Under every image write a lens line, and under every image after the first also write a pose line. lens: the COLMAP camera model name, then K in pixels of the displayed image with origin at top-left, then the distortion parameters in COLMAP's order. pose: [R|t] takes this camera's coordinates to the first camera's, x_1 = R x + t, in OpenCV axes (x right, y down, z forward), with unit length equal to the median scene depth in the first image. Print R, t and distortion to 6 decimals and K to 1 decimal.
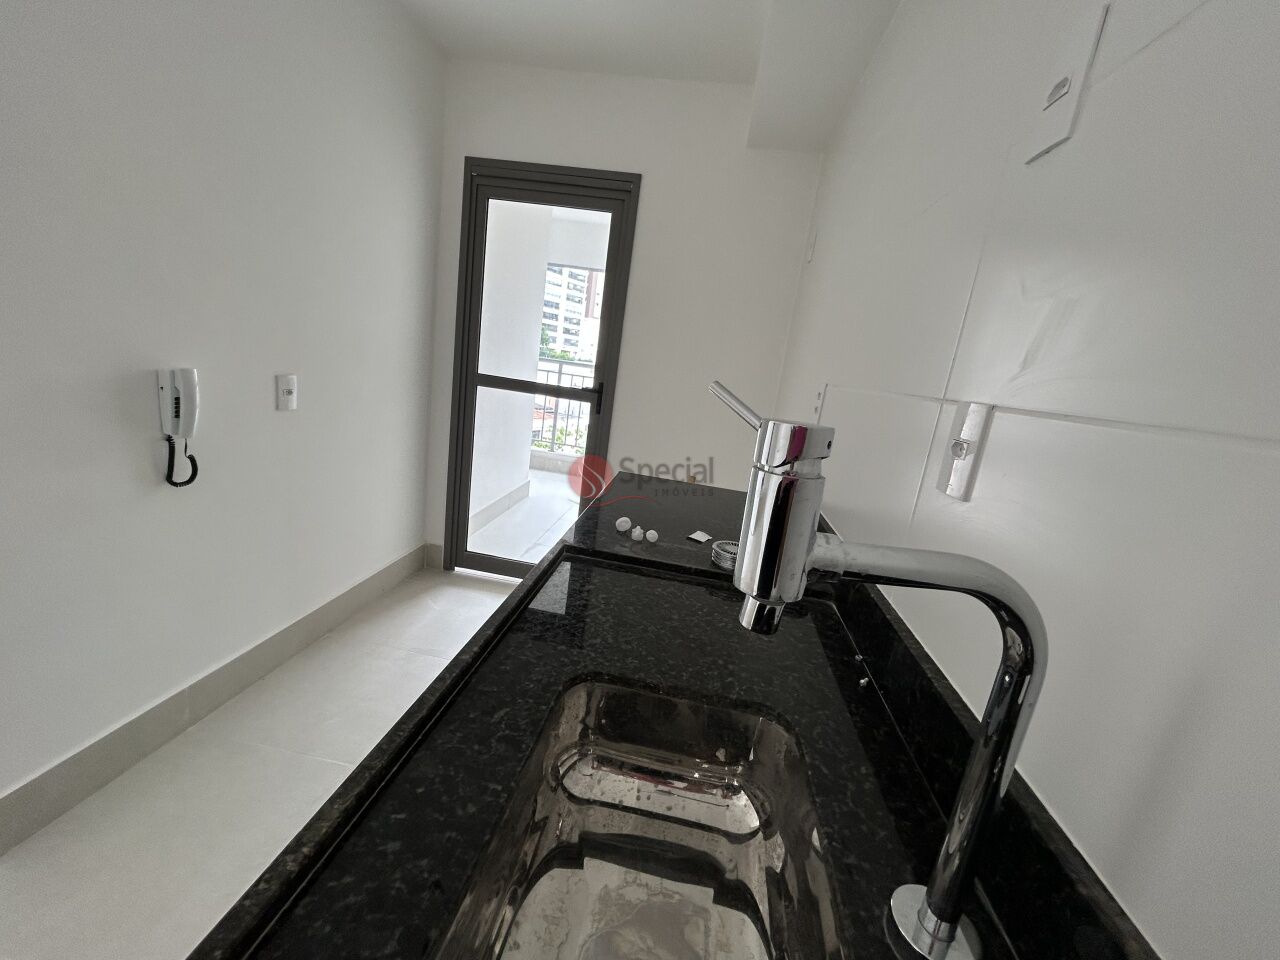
lens RADIAL K [[520.4, 0, 644.5], [0, 520.4, 481.9], [0, 0, 1]] dist [0.000390, 0.000087]
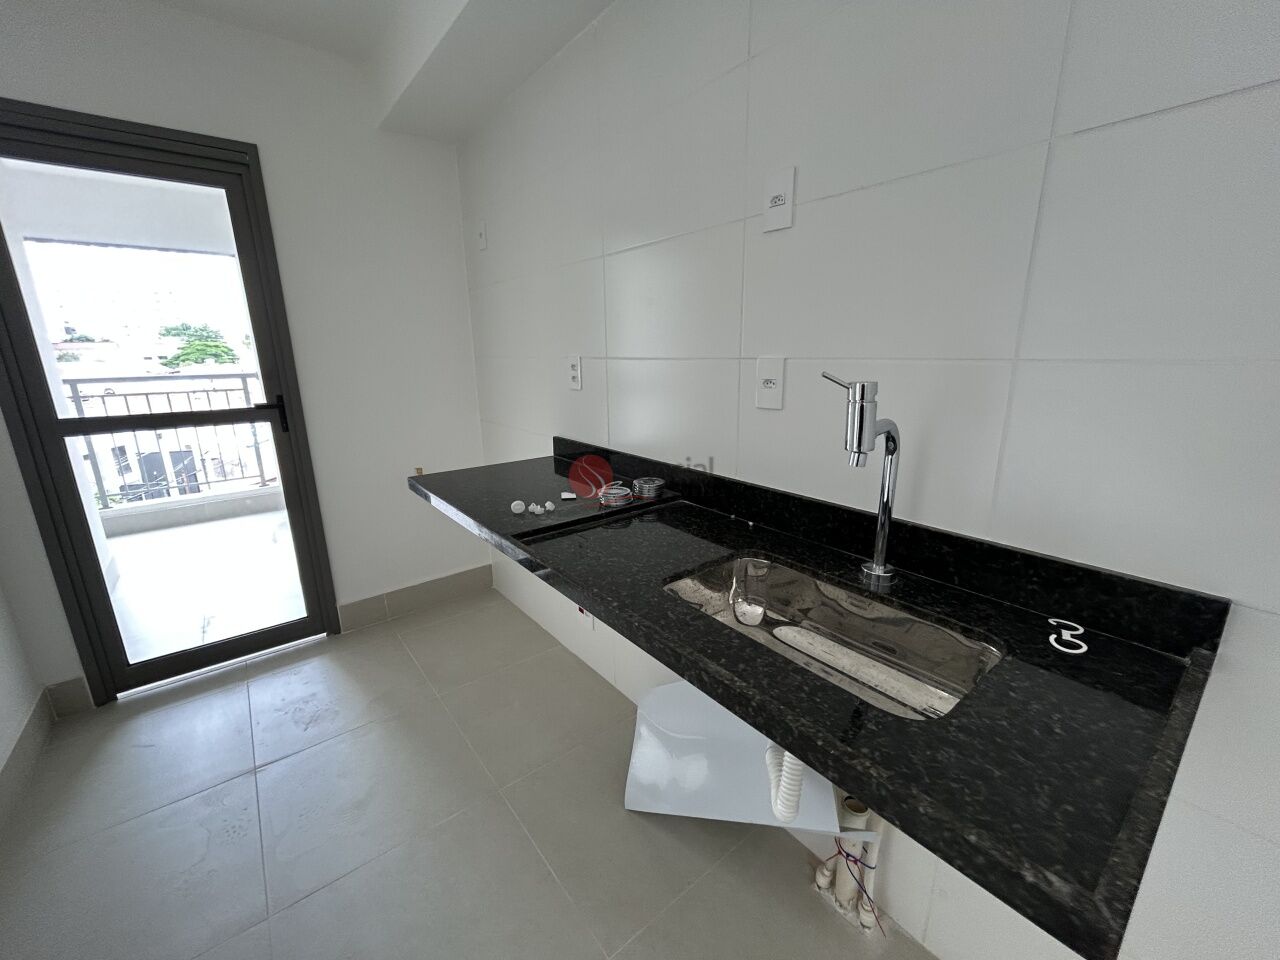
lens RADIAL K [[520.4, 0, 643.0], [0, 520.4, 481.5], [0, 0, 1]] dist [0.000390, 0.000087]
pose [[0.683820, -0.317466, 0.656967, -0.306214], [0.268990, 0.946652, 0.177466, -0.052893], [-0.678259, 0.055363, 0.732734, -0.017689]]
